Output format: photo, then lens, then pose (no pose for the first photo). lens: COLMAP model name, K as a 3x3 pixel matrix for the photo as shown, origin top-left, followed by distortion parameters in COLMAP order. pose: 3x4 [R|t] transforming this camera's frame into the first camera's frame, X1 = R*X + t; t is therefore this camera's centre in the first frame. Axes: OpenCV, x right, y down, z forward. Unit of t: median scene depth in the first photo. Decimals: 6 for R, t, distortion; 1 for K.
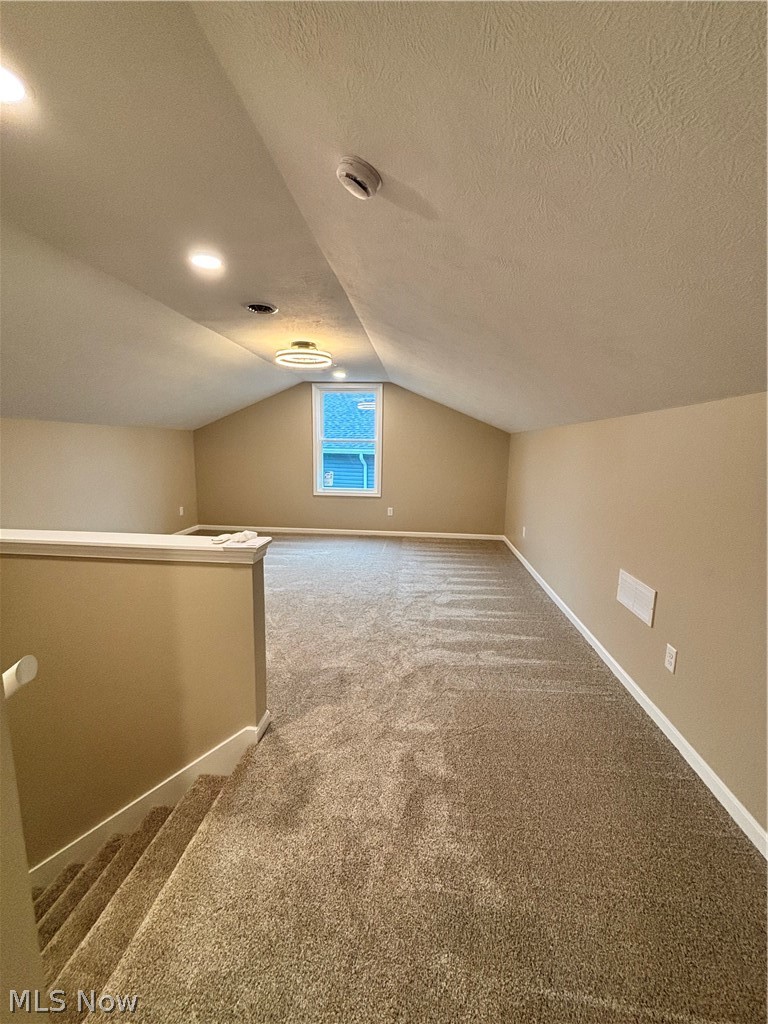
lens RADIAL K [[412.1, 0, 386.2], [0, 412.1, 511.0], [0, 0, 1]] dist [-0.001751, 0.000138]
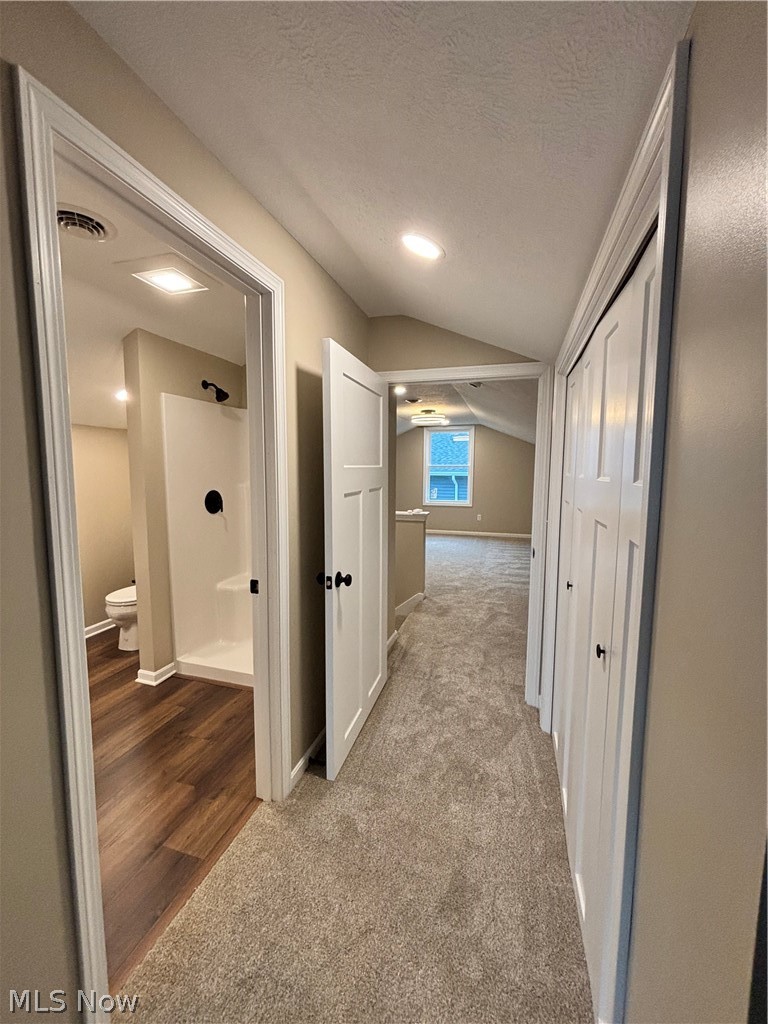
lens RADIAL K [[416.5, 0, 379.7], [0, 416.5, 509.3], [0, 0, 1]] dist [-0.002024, -0.000319]
pose [[0.976849, 0.008093, -0.213775, -0.019147], [-0.020599, 0.998199, -0.056341, 0.066026], [0.212934, 0.059441, 0.975257, -0.457215]]
